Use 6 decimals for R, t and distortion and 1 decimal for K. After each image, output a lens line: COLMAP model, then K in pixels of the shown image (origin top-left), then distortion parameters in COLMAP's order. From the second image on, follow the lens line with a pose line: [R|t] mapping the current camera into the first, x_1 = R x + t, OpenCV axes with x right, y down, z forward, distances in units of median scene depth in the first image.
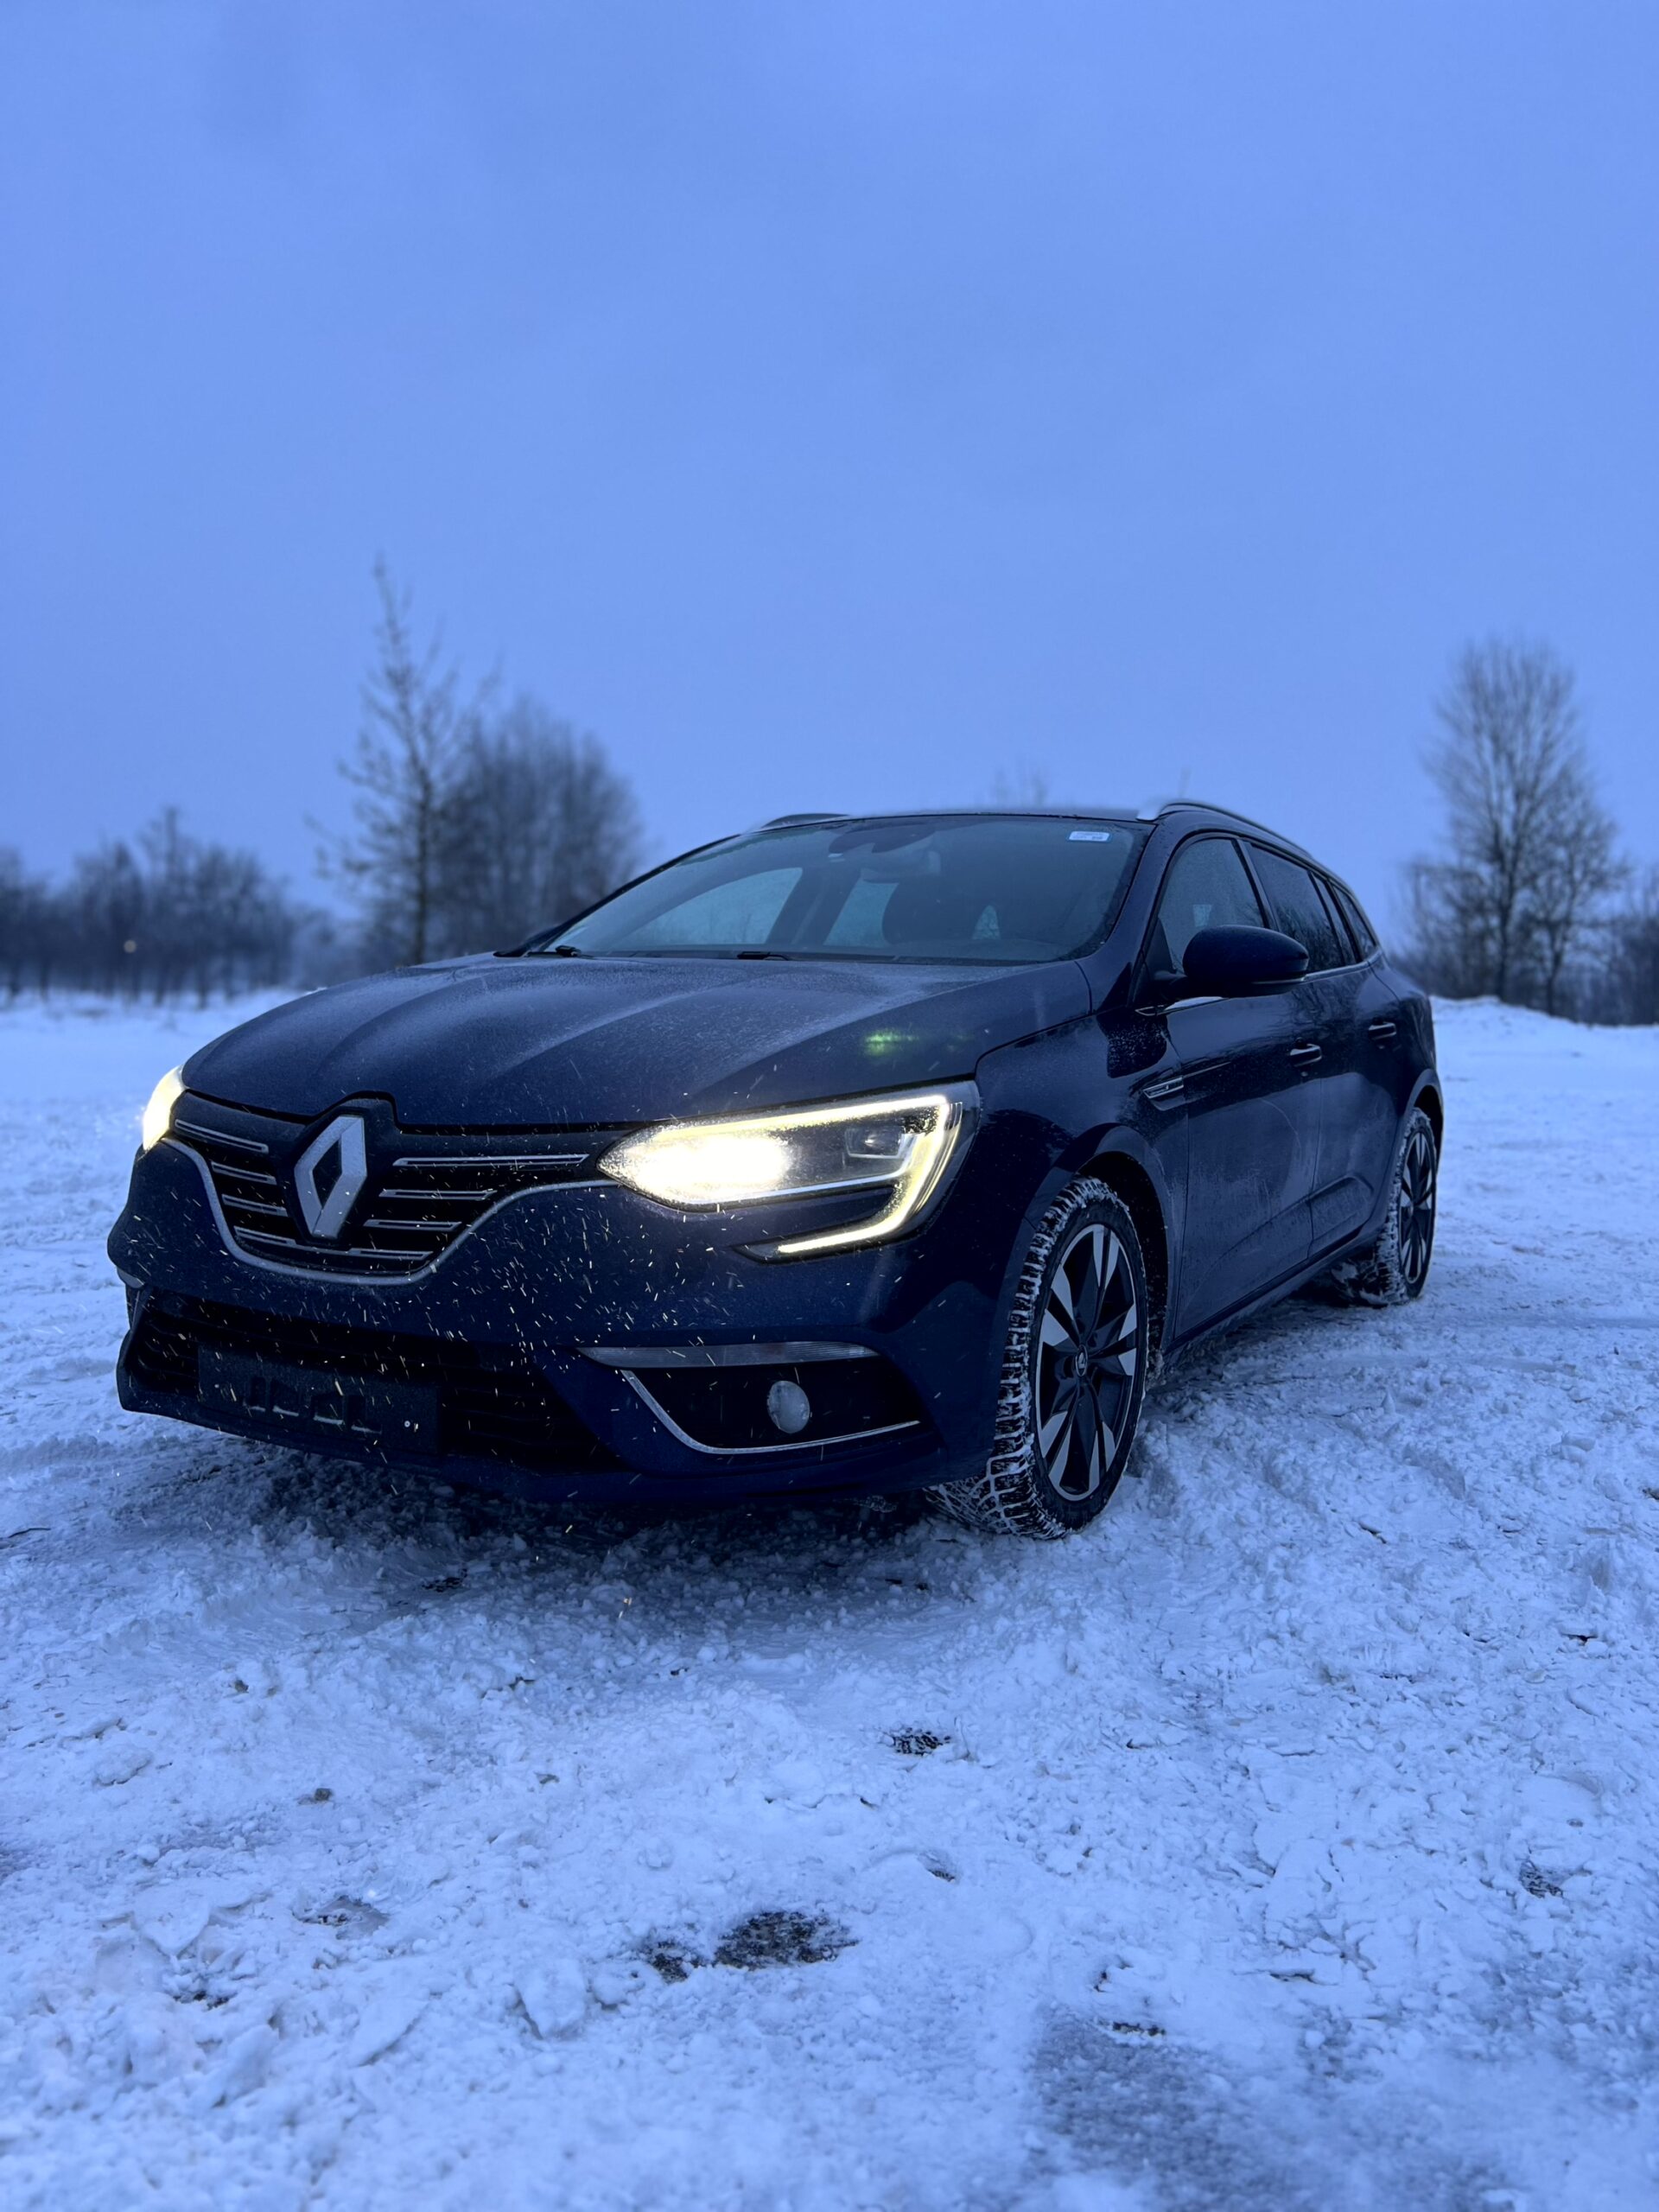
lens RADIAL K [[1666.7, 0, 837.5], [0, 1666.7, 1119.3], [0, 0, 1]] dist [0.039268, -0.063609]
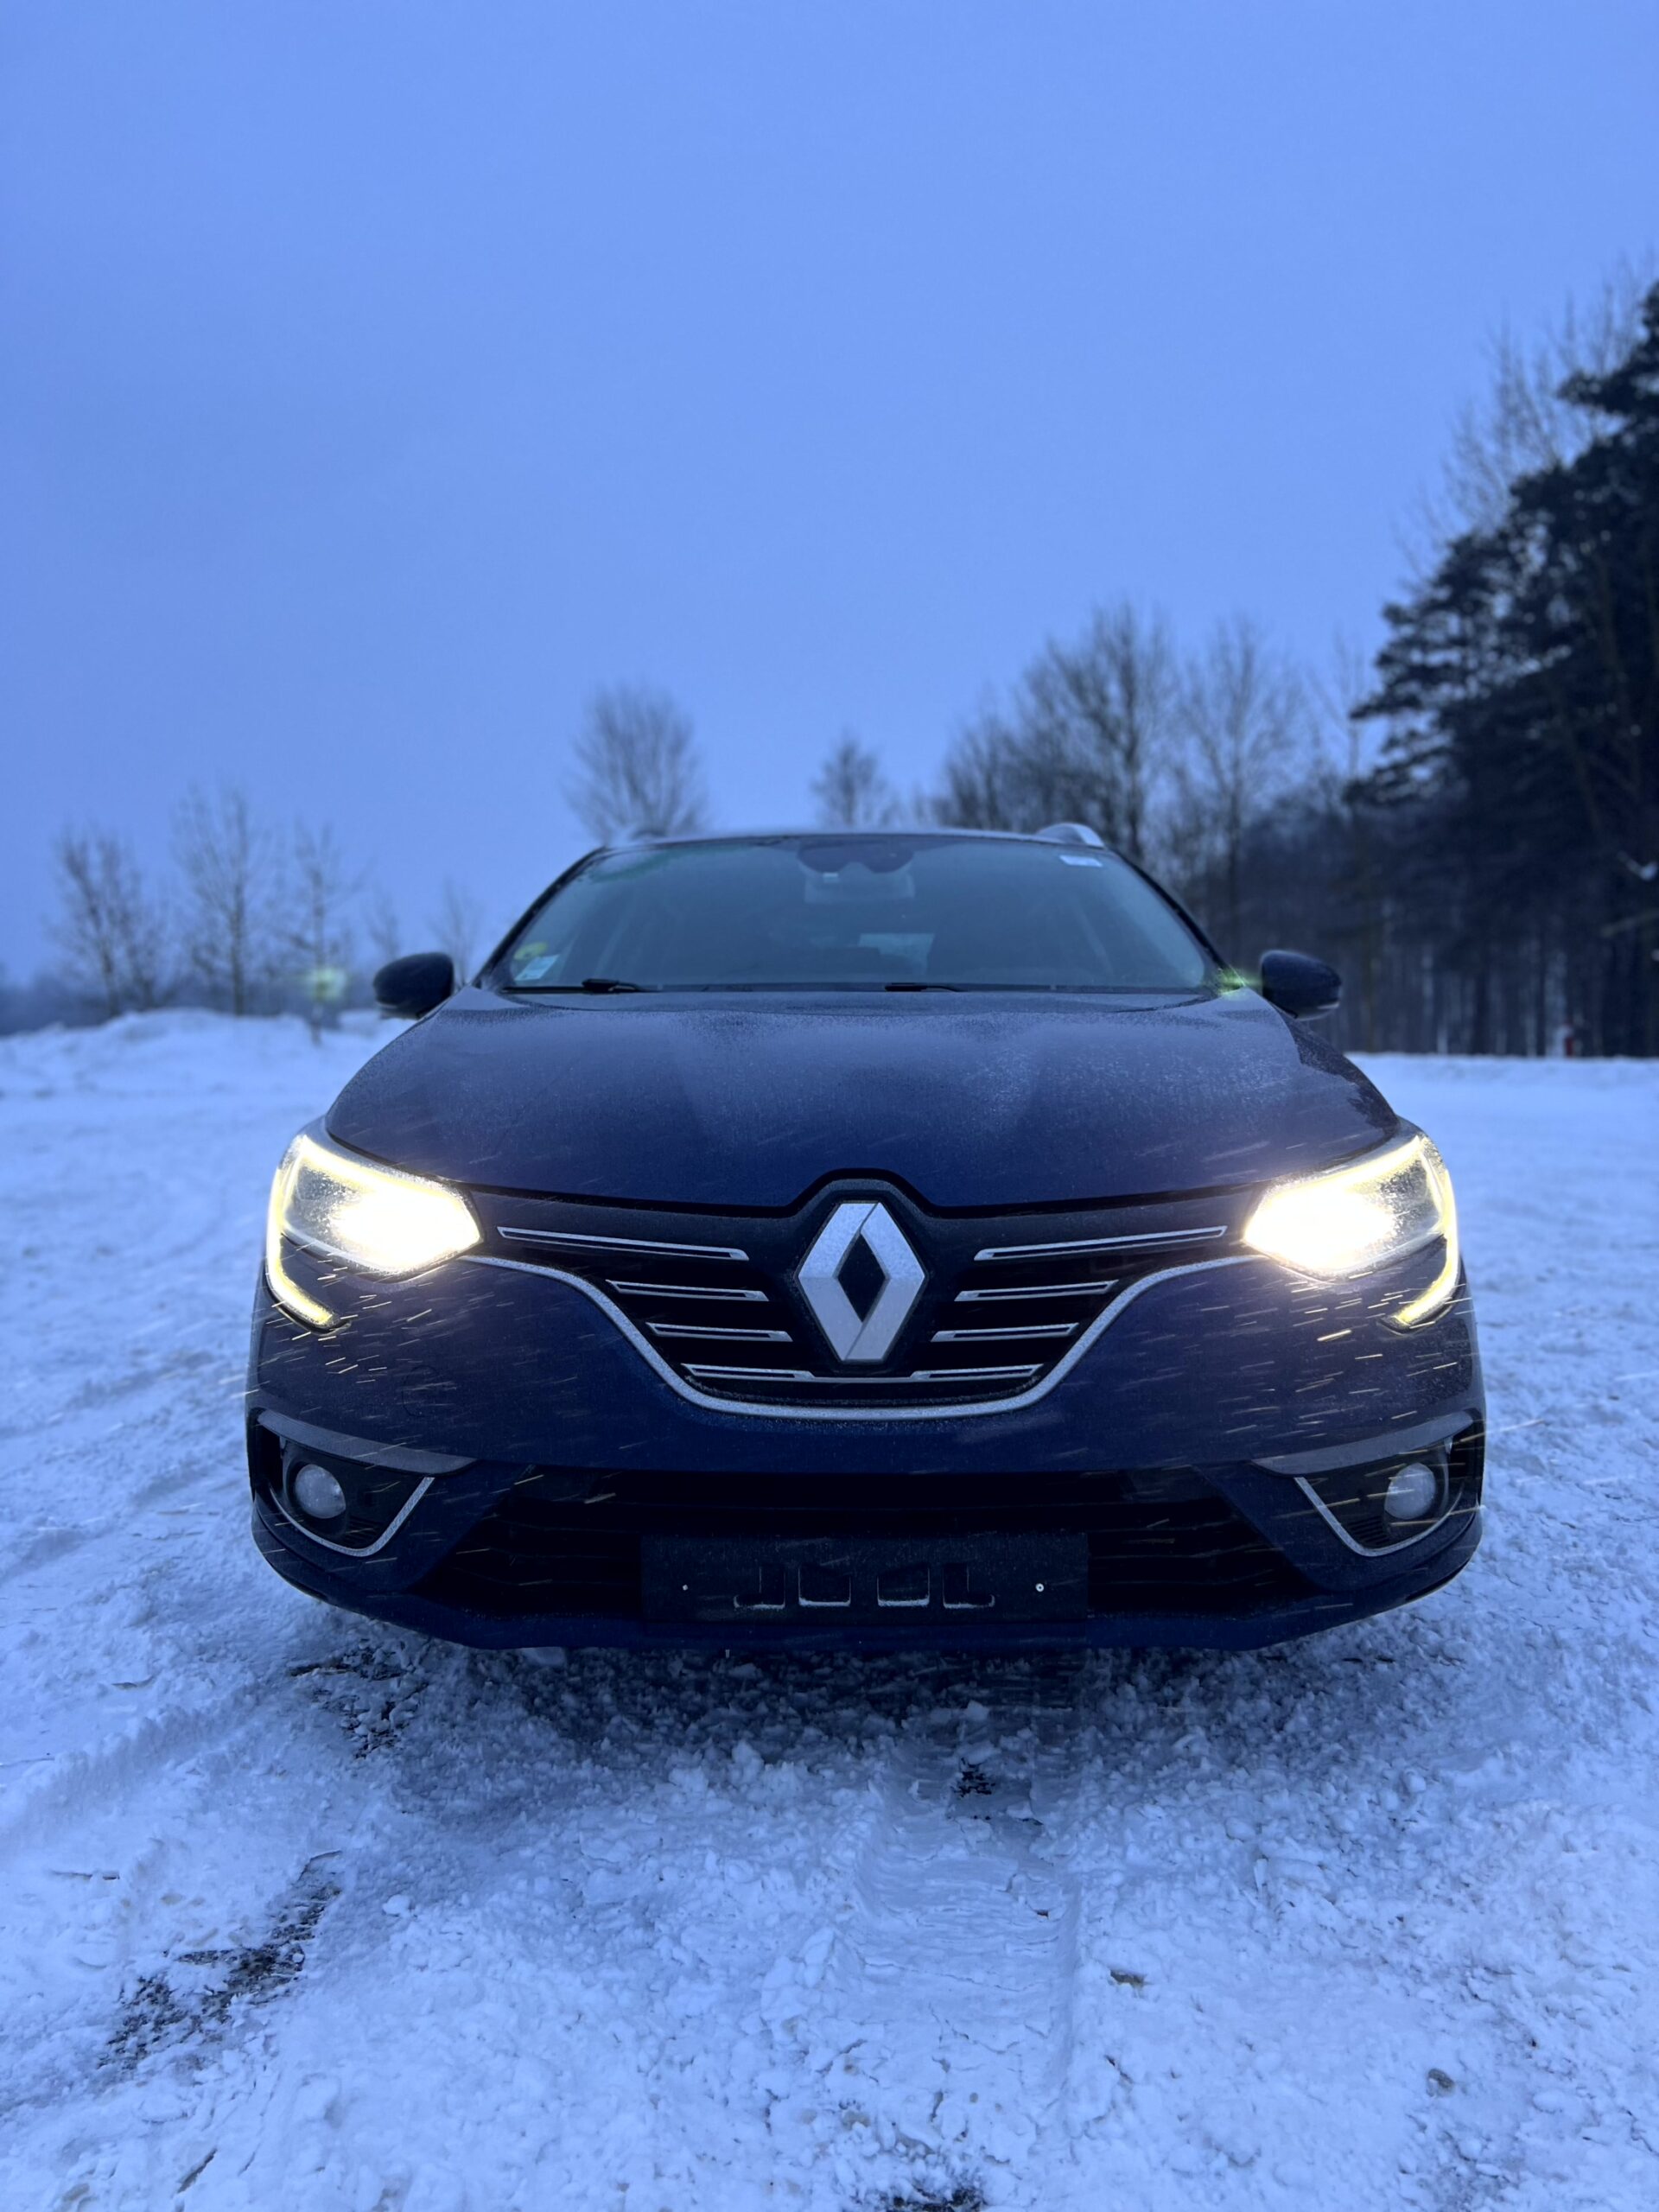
lens RADIAL K [[1663.7, 0, 829.5], [0, 1663.7, 1092.1], [0, 0, 1]] dist [0.038085, -0.039136]
pose [[0.869314, -0.044422, 0.492260, -0.672784], [0.060234, 0.998051, -0.016305, -0.040534], [-0.490577, 0.043825, 0.870295, 0.331337]]
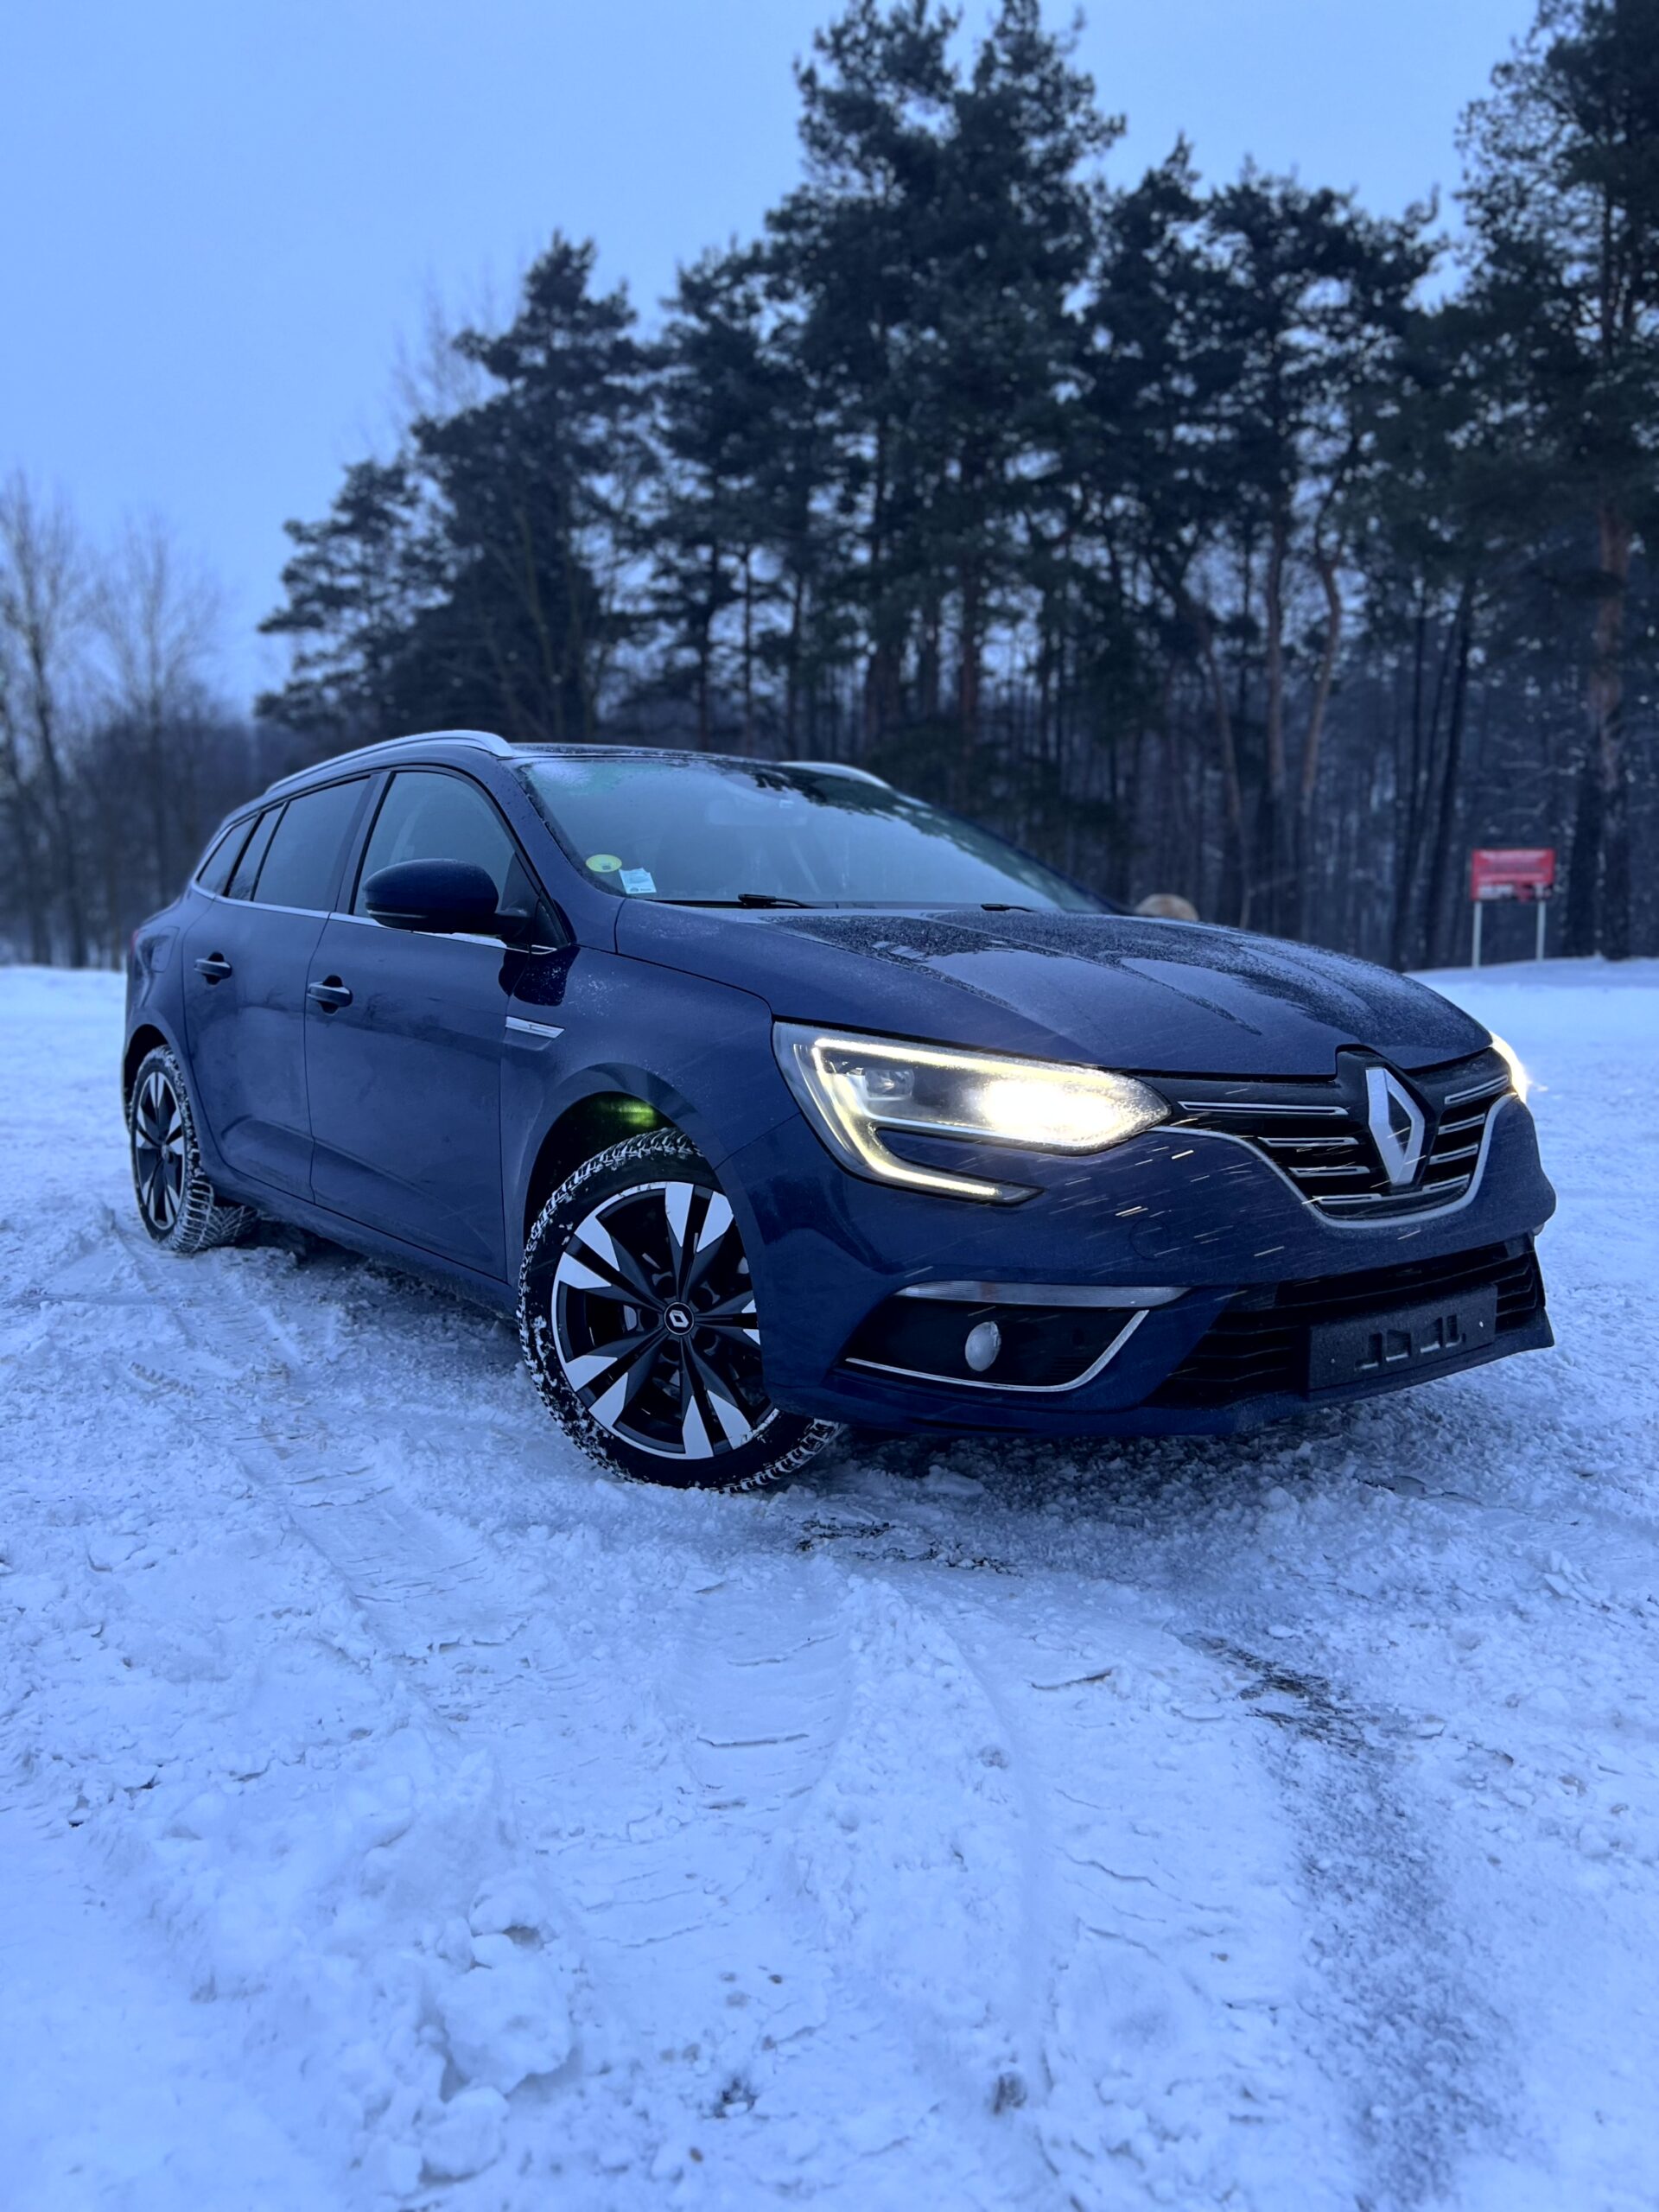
lens RADIAL K [[1663.7, 0, 829.5], [0, 1663.7, 1092.1], [0, 0, 1]] dist [0.038085, -0.039136]
pose [[0.380097, -0.103262, 0.919164, -1.378622], [0.077442, 0.993812, 0.079624, -0.096934], [-0.921699, 0.040917, 0.385742, 0.901350]]
